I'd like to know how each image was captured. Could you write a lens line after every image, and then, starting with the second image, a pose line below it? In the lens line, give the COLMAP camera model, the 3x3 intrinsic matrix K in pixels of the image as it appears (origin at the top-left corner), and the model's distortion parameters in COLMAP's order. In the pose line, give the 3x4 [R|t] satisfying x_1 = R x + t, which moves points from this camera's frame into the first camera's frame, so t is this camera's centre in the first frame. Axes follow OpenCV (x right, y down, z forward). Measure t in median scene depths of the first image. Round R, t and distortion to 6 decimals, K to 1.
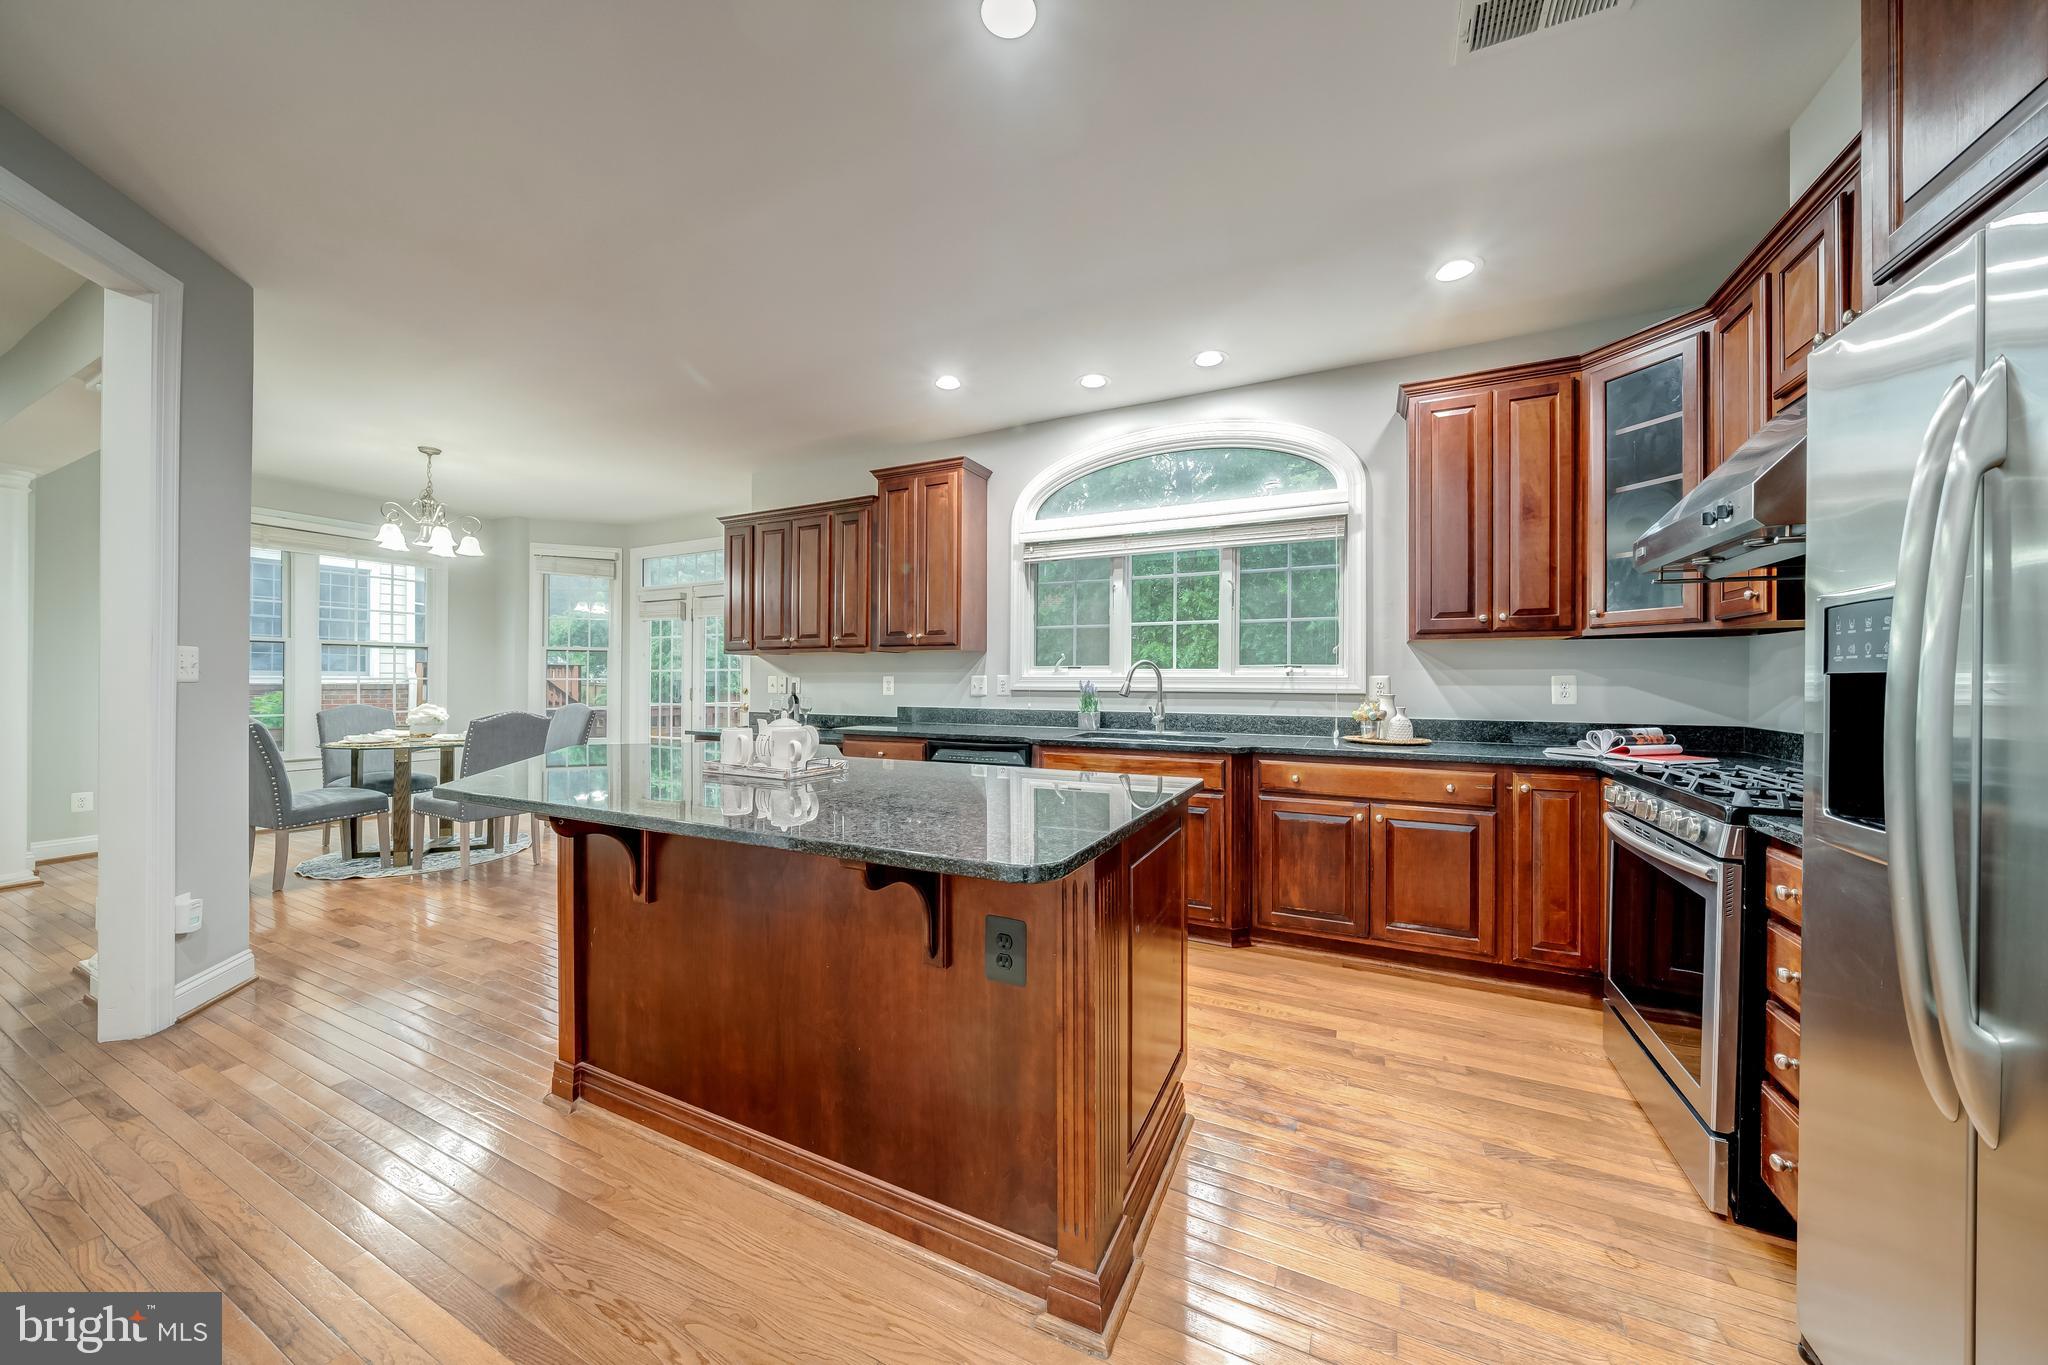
lens RADIAL K [[698.2, 0, 1026.7], [0, 698.2, 678.1], [0, 0, 1]] dist [-0.003234, -0.000140]
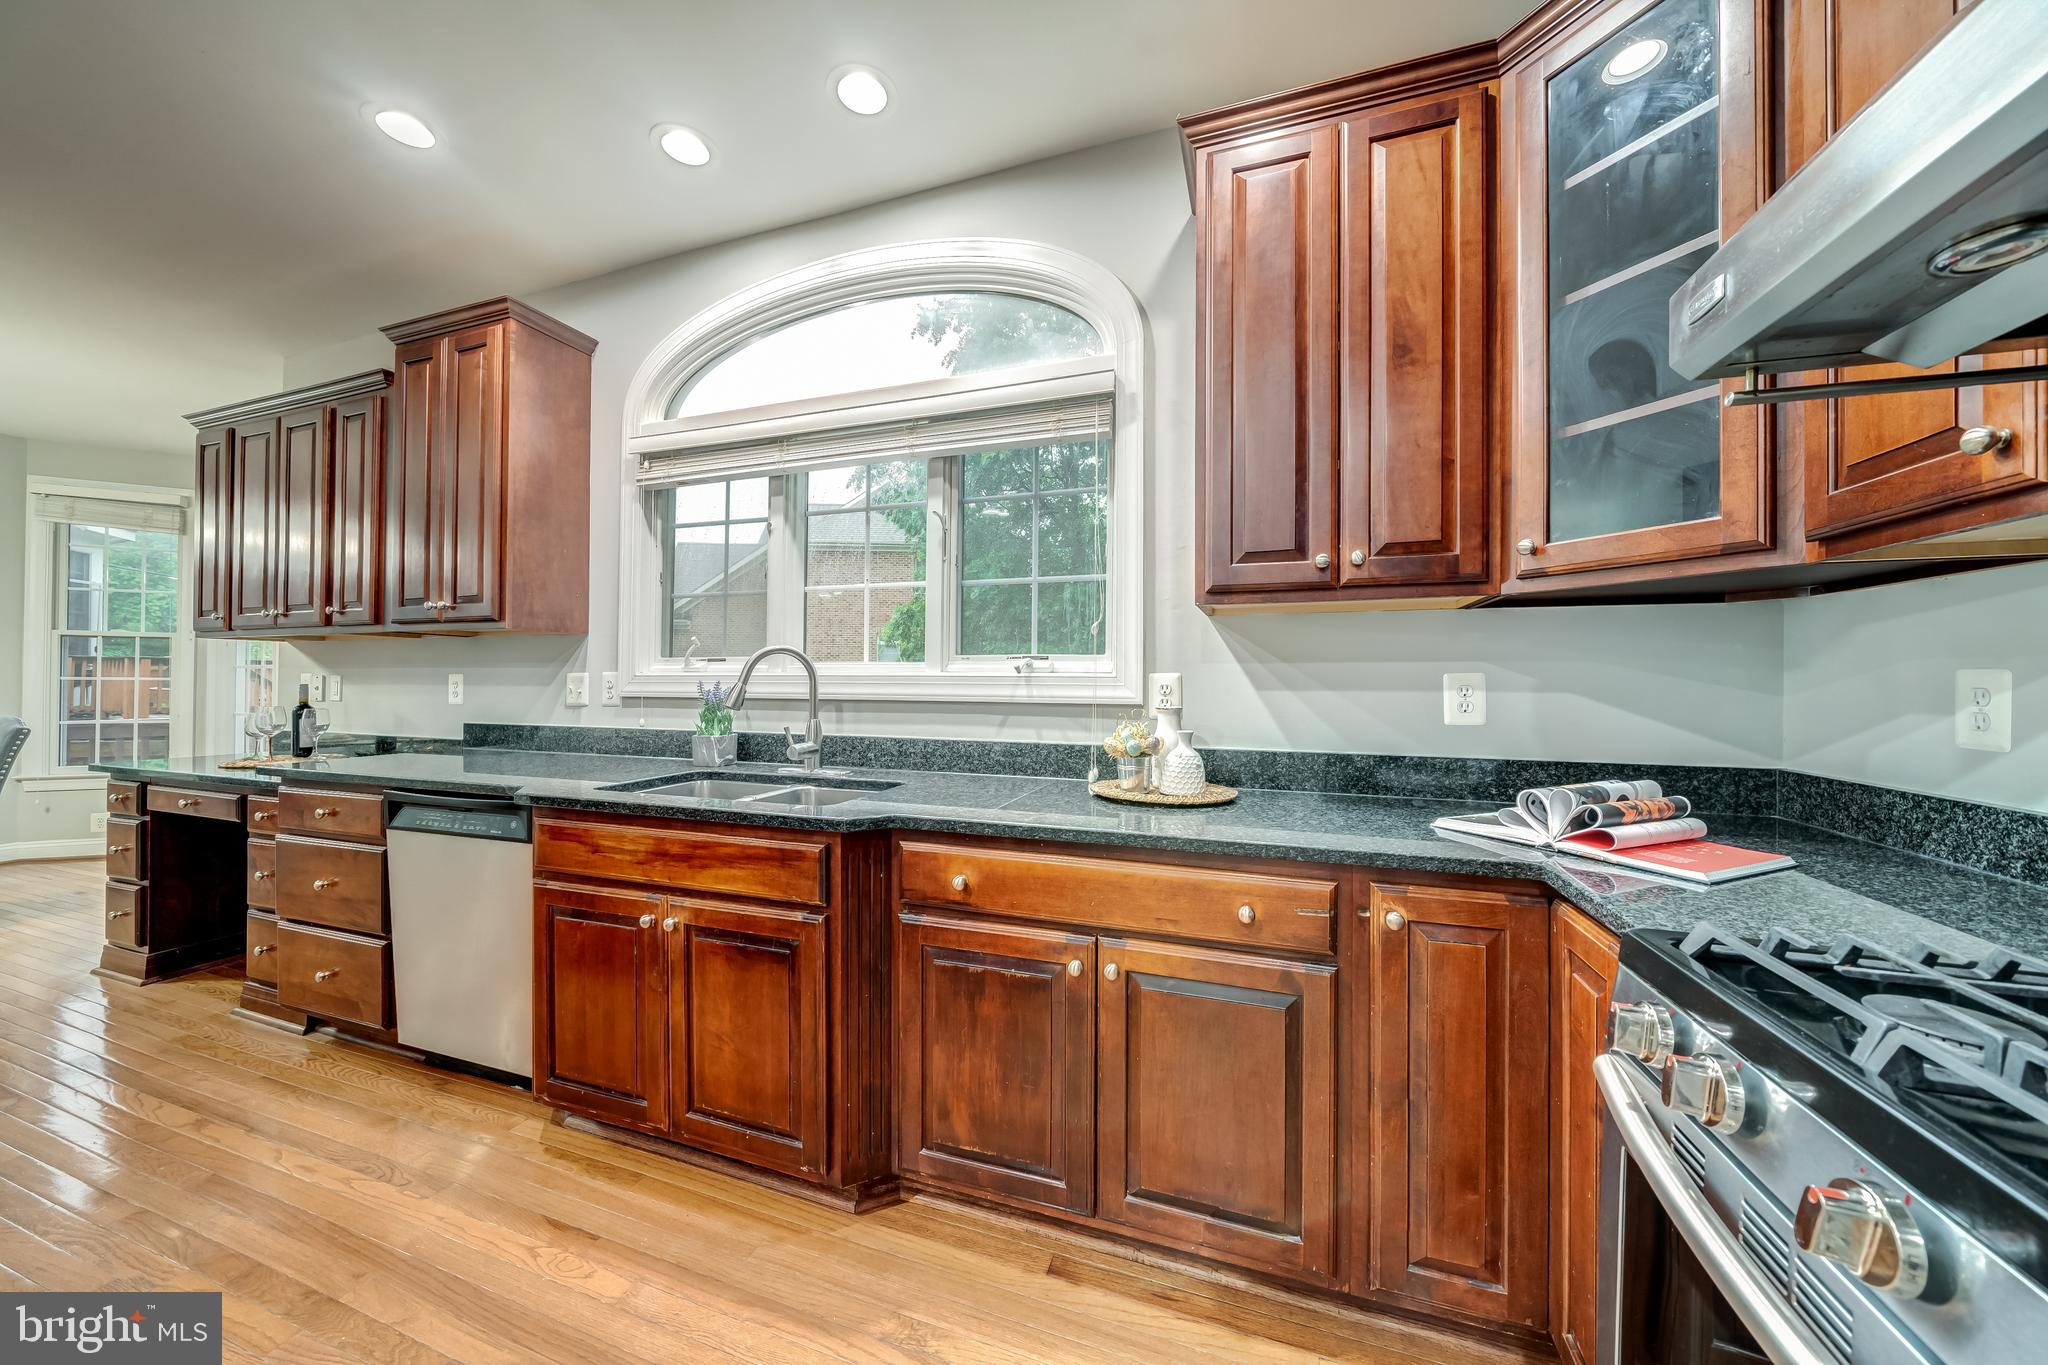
lens RADIAL K [[692.6, 0, 1028.9], [0, 692.6, 677.4], [0, 0, 1]] dist [-0.005607, -0.000179]
pose [[0.992761, 0.001538, 0.120095, 0.362492], [-0.001363, 0.999998, -0.001539, 0.001138], [-0.120097, 0.001364, 0.992761, 0.497378]]
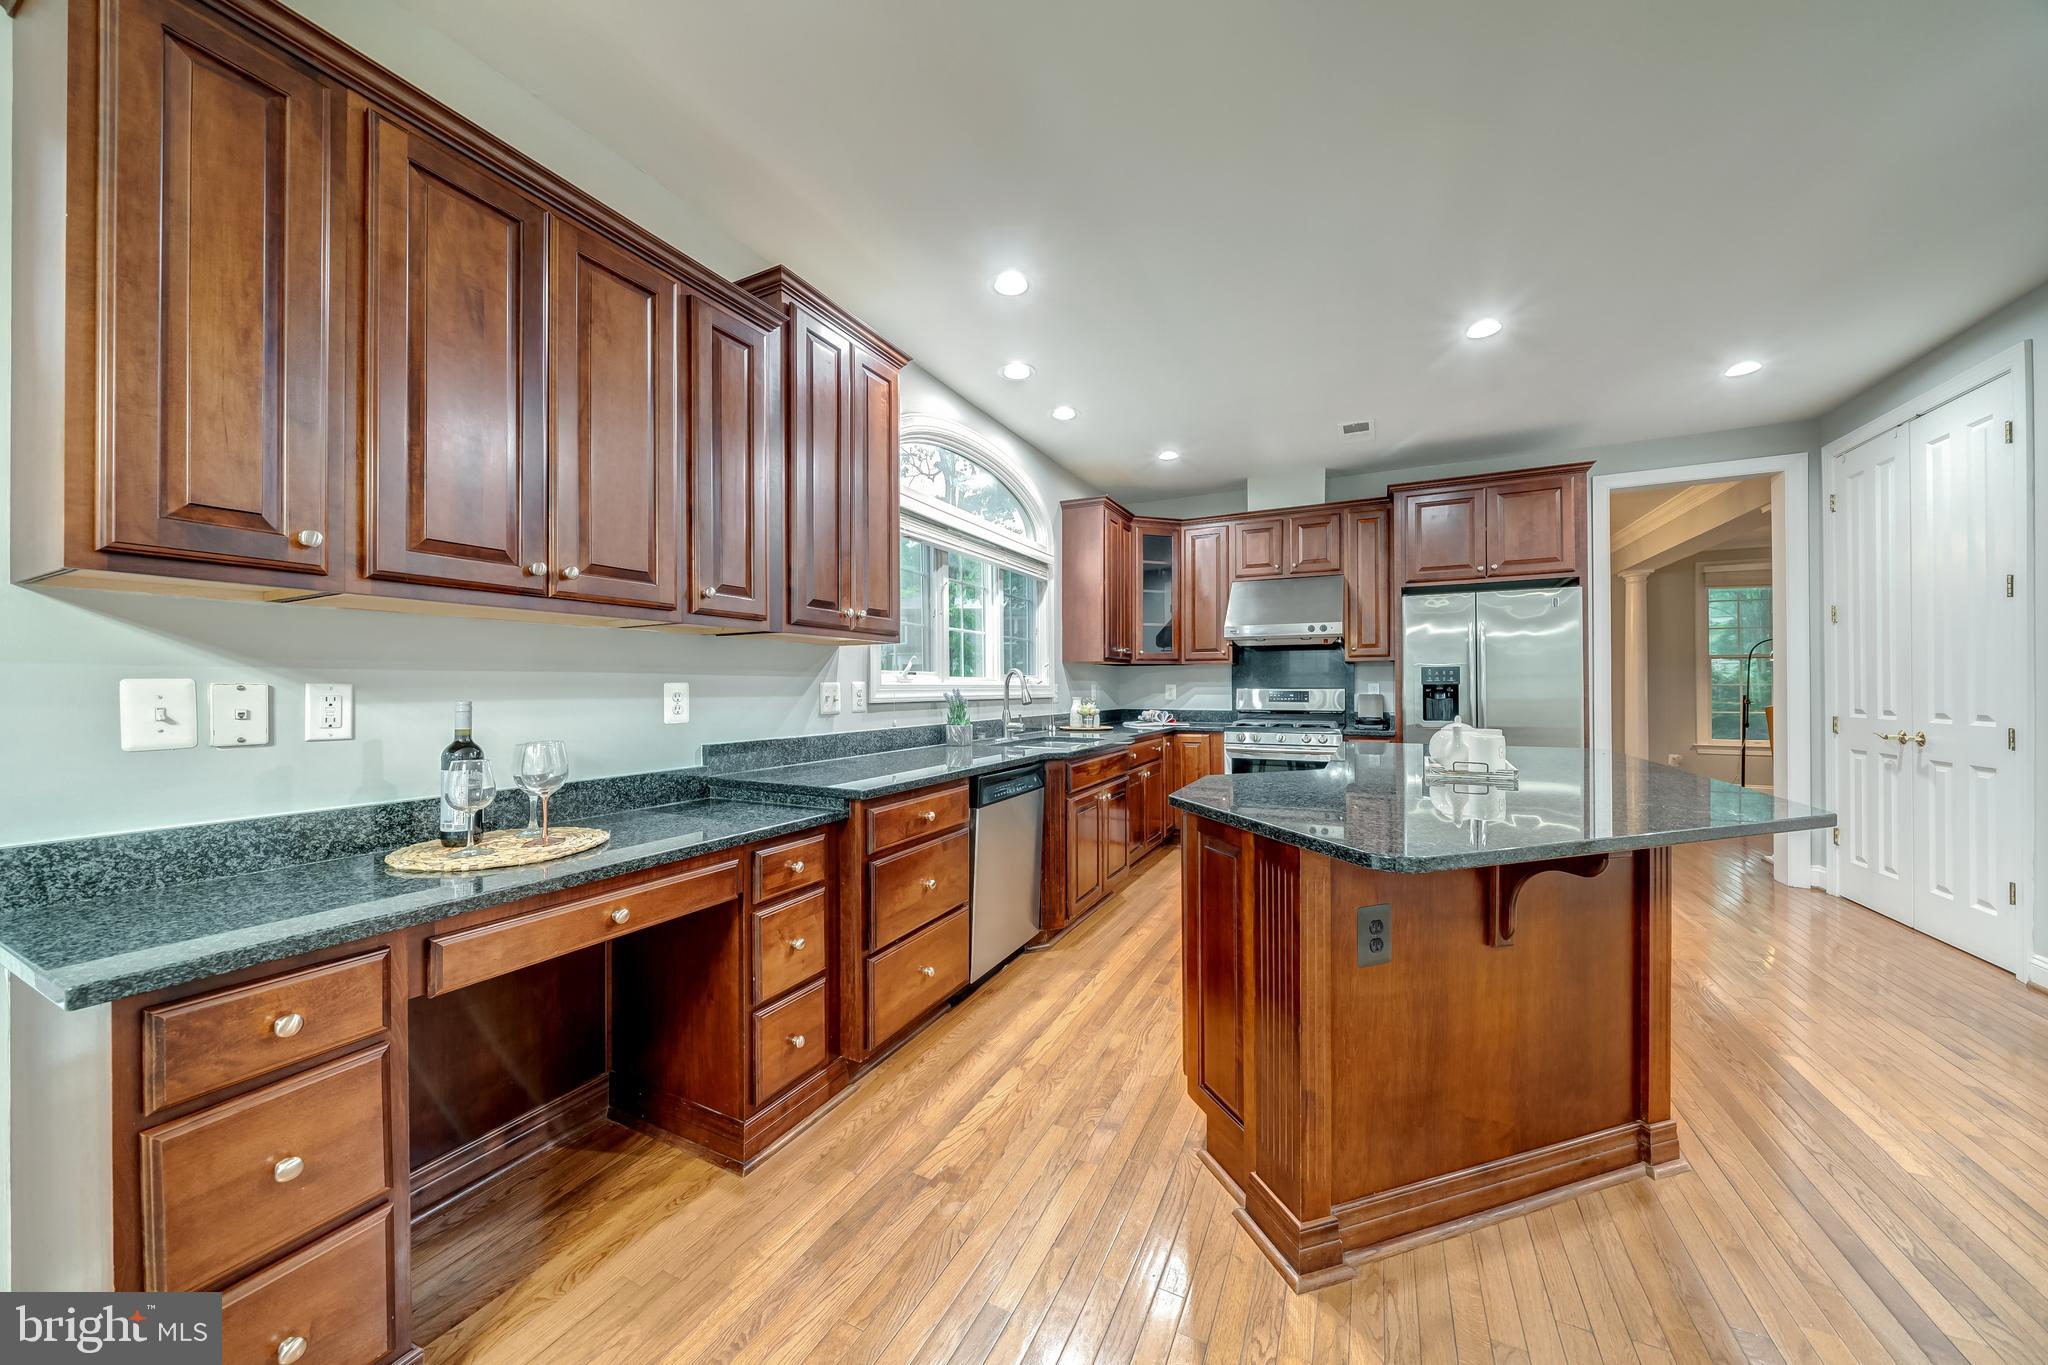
lens RADIAL K [[700.4, 0, 1018.1], [0, 700.4, 686.6], [0, 0, 1]] dist [-0.005089, -0.000082]
pose [[0.019174, 0.000293, 0.999816, -1.009583], [0.002192, 0.999998, -0.000335, 0.001312], [-0.999814, 0.002198, 0.019174, 1.167647]]
